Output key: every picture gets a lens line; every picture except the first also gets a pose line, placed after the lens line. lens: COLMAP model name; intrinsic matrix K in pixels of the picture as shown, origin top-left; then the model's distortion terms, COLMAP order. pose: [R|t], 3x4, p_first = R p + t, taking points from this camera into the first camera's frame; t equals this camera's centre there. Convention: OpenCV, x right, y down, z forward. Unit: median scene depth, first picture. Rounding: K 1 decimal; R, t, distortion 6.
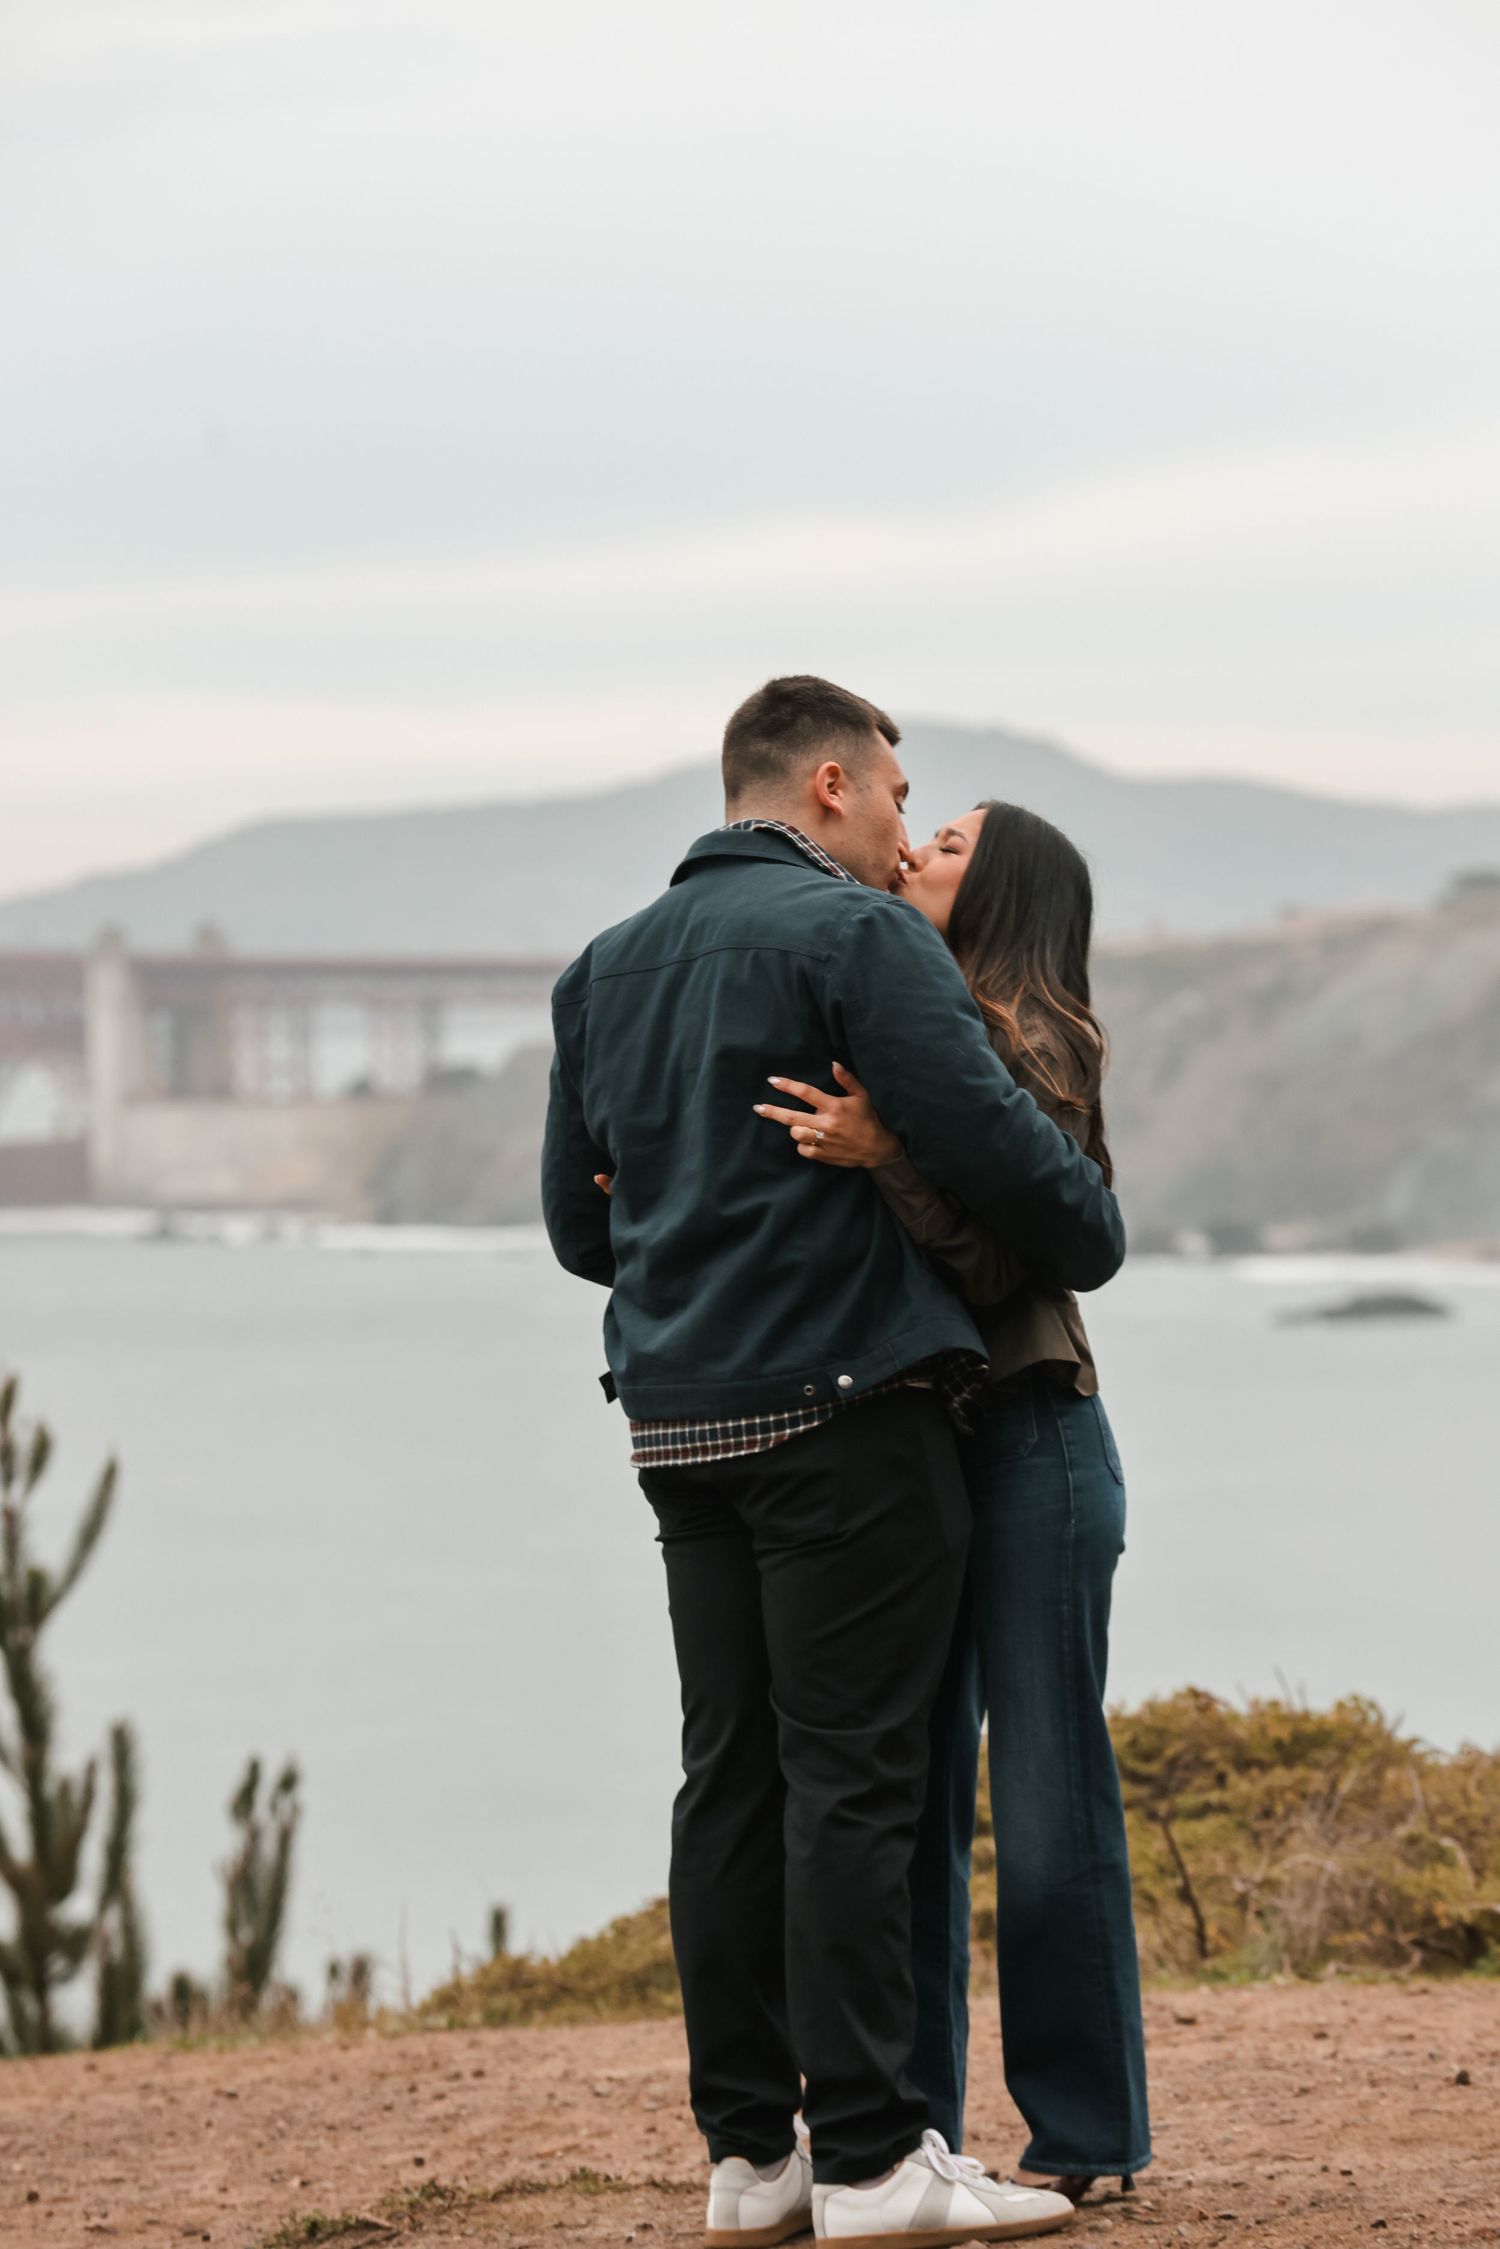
lens RADIAL K [[10319.7, 0, 758.8], [0, 10319.7, 1195.5], [0, 0, 1]] dist [1.123424, 0.000000]
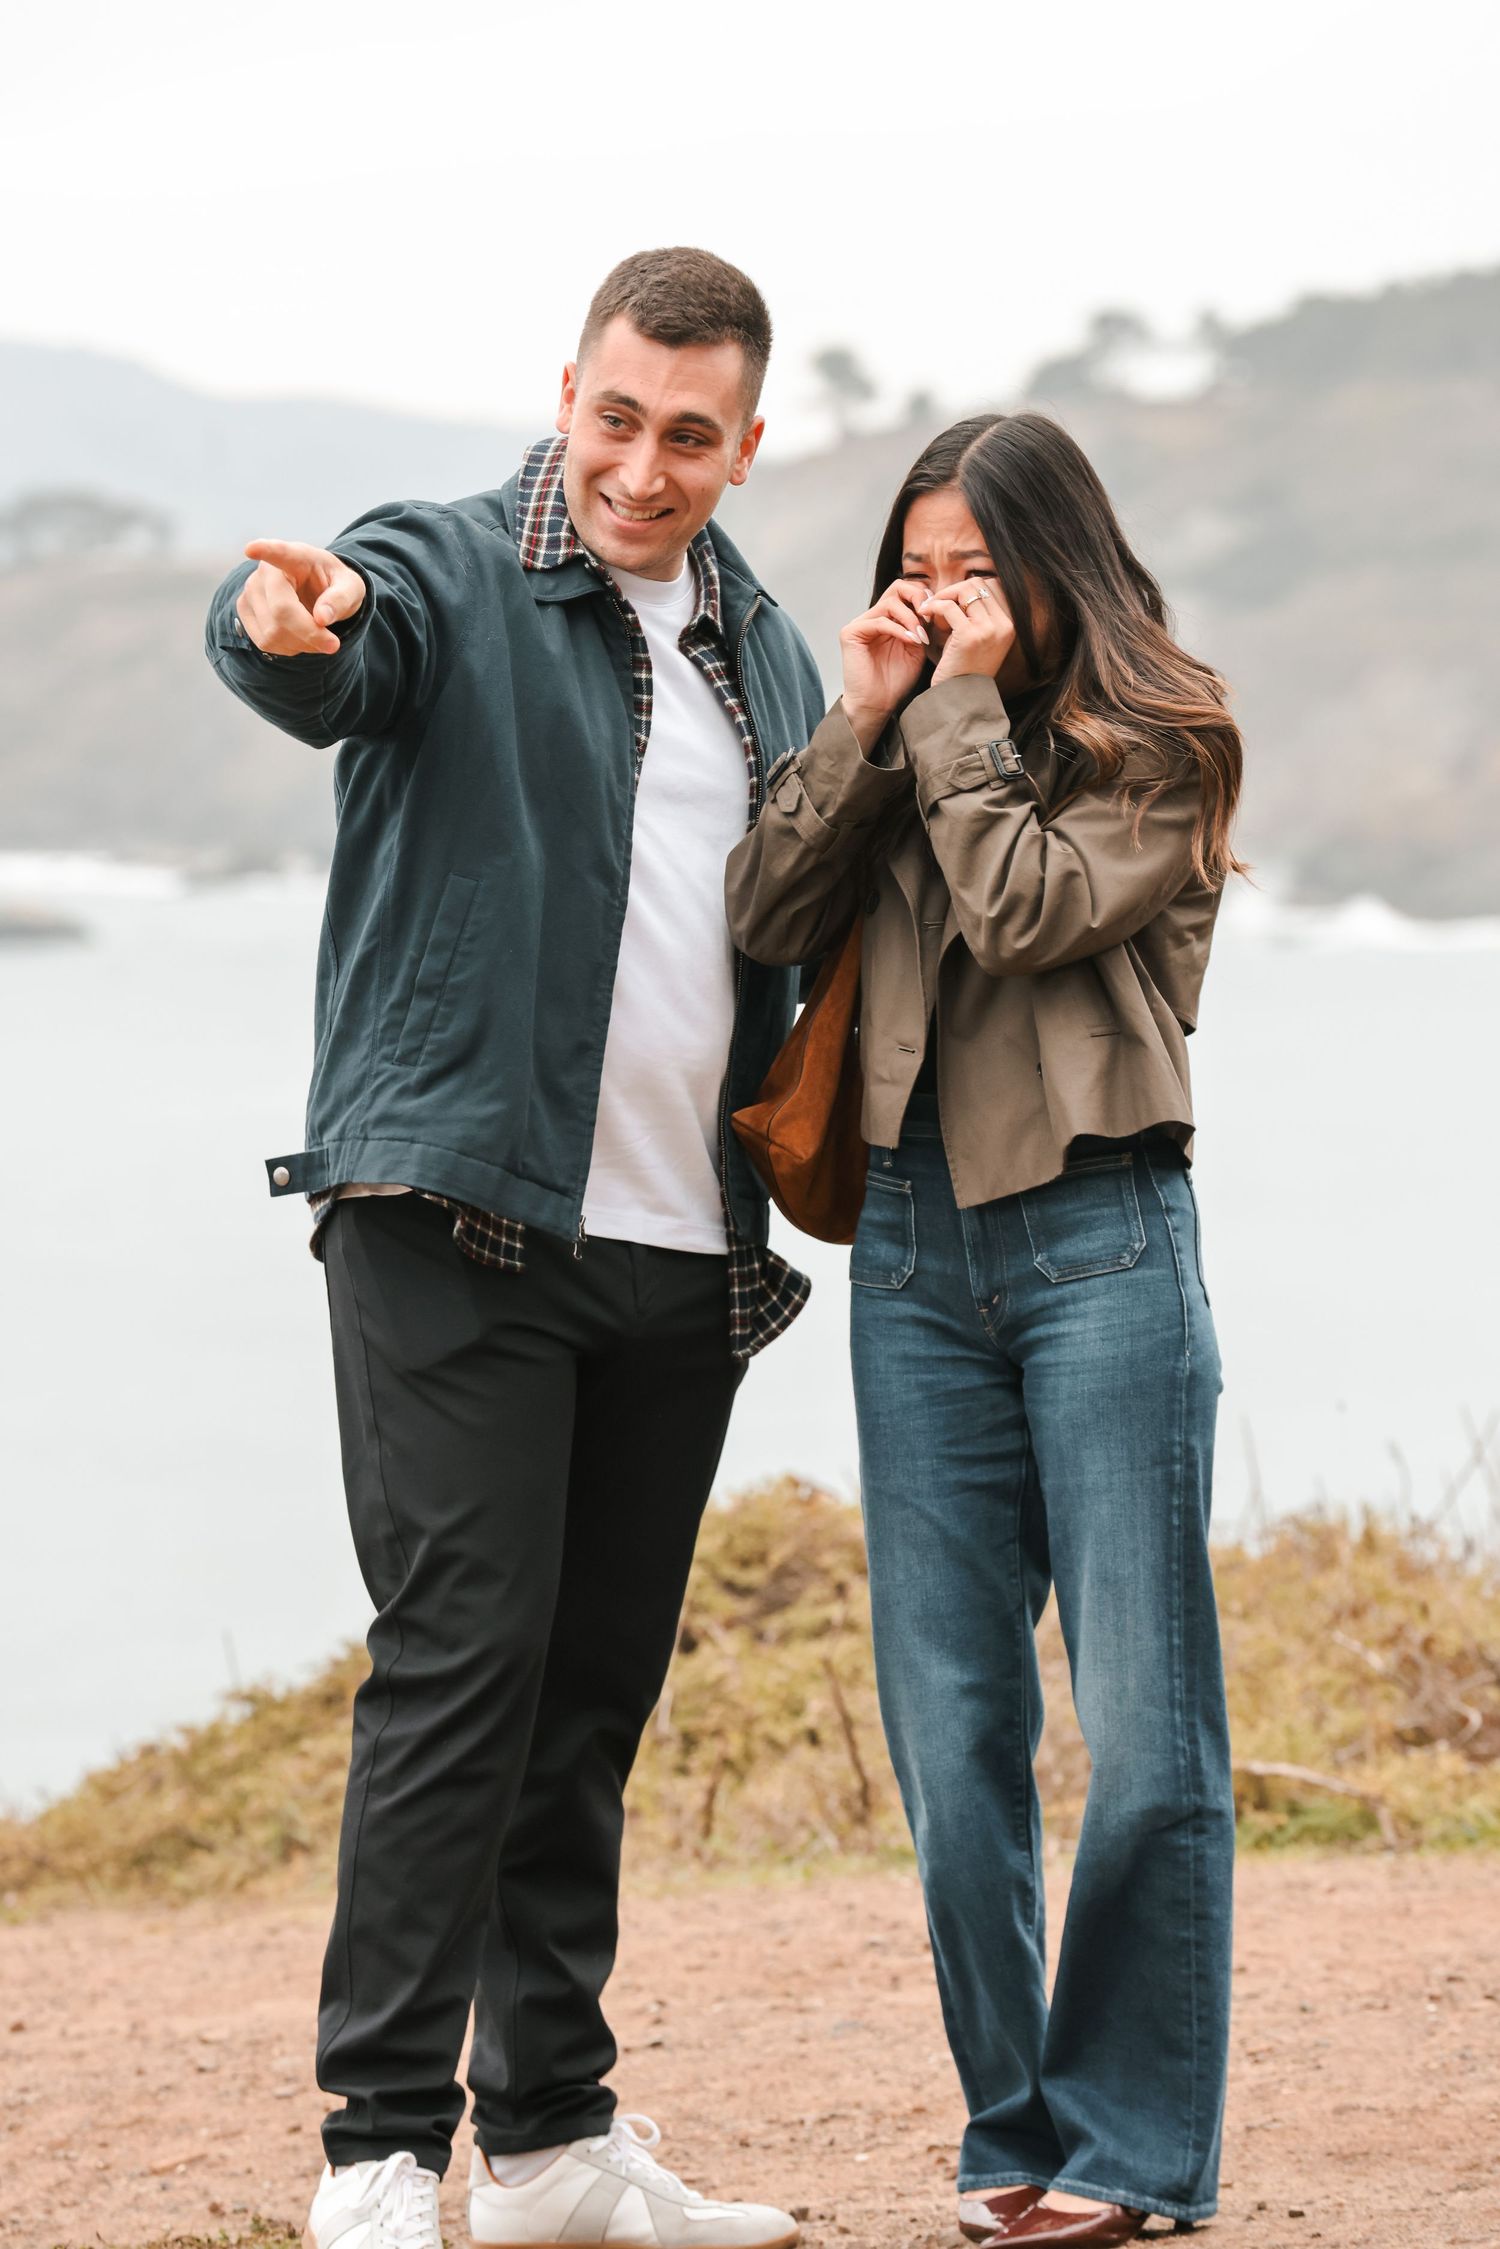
lens RADIAL K [[10319.7, 0, 731.4], [0, 10319.7, 1124.2], [0, 0, 1]] dist [1.123424, 0.000000]
pose [[0.996303, -0.015339, 0.084533, -0.036750], [0.012842, 0.999467, 0.030002, -0.006218], [-0.084948, -0.028806, 0.995969, 0.200897]]
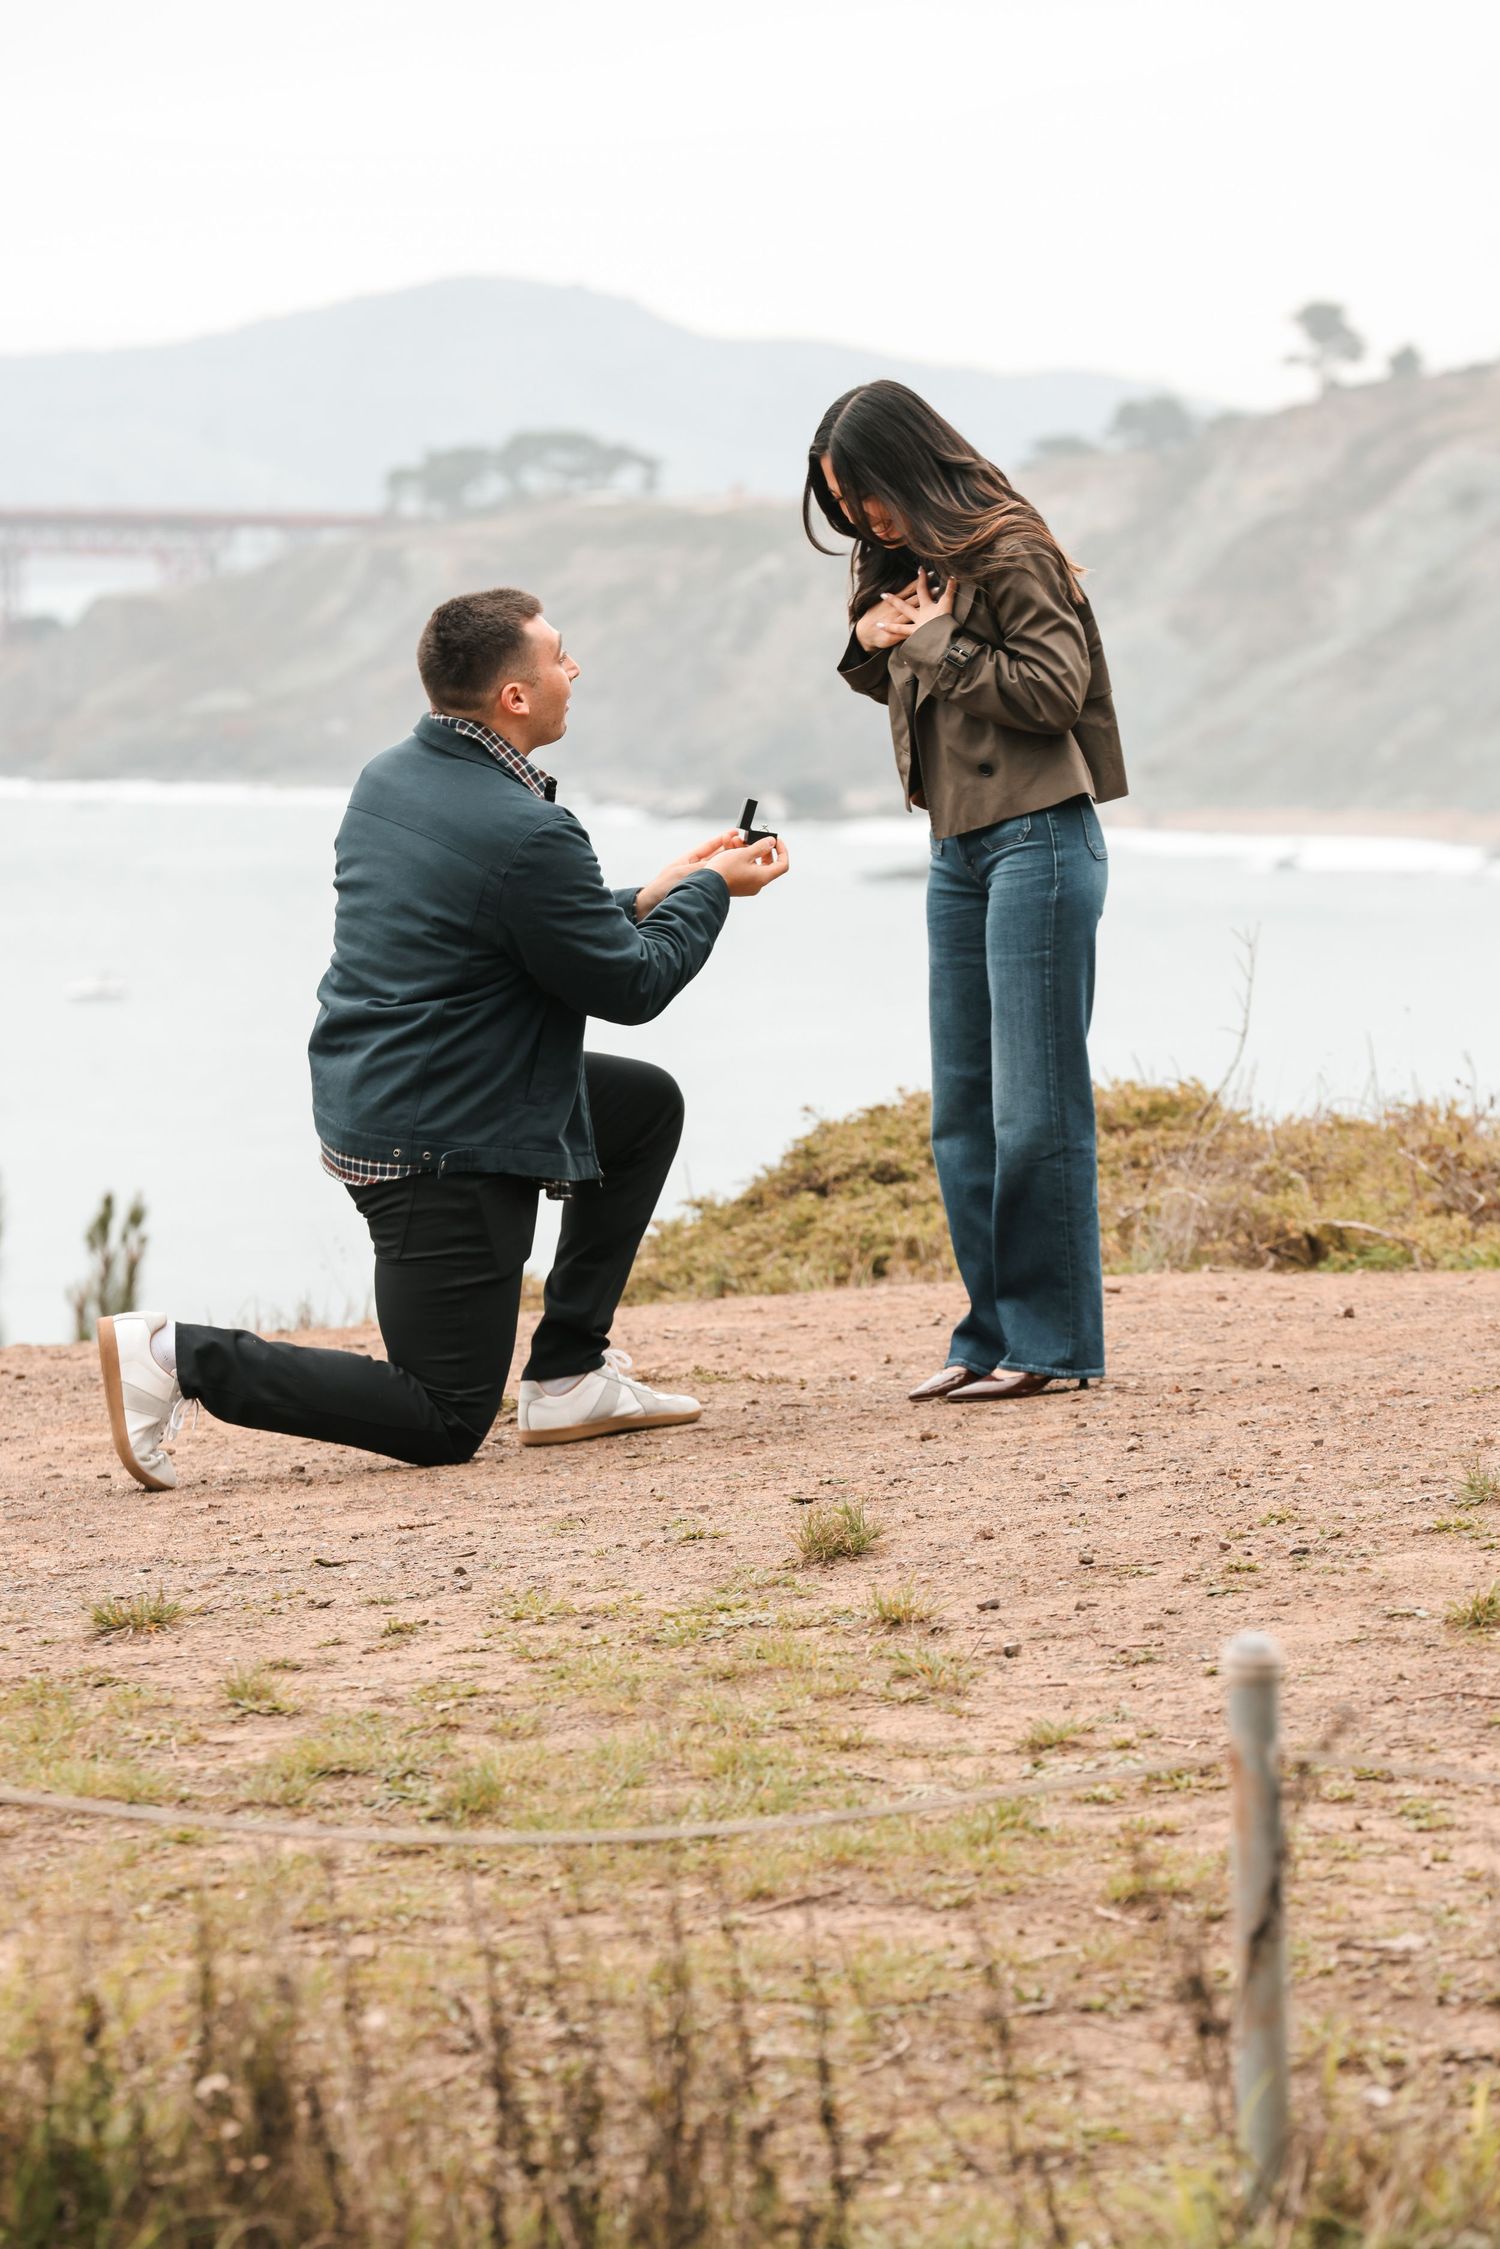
lens RADIAL K [[10319.7, 0, 755.8], [0, 10319.7, 1125.6], [0, 0, 1]] dist [1.123424, 0.000000]
pose [[0.999035, 0.013556, 0.041772, -0.052550], [-0.015028, 0.999270, 0.035118, 0.013082], [-0.041265, -0.035712, 0.998510, -0.256895]]
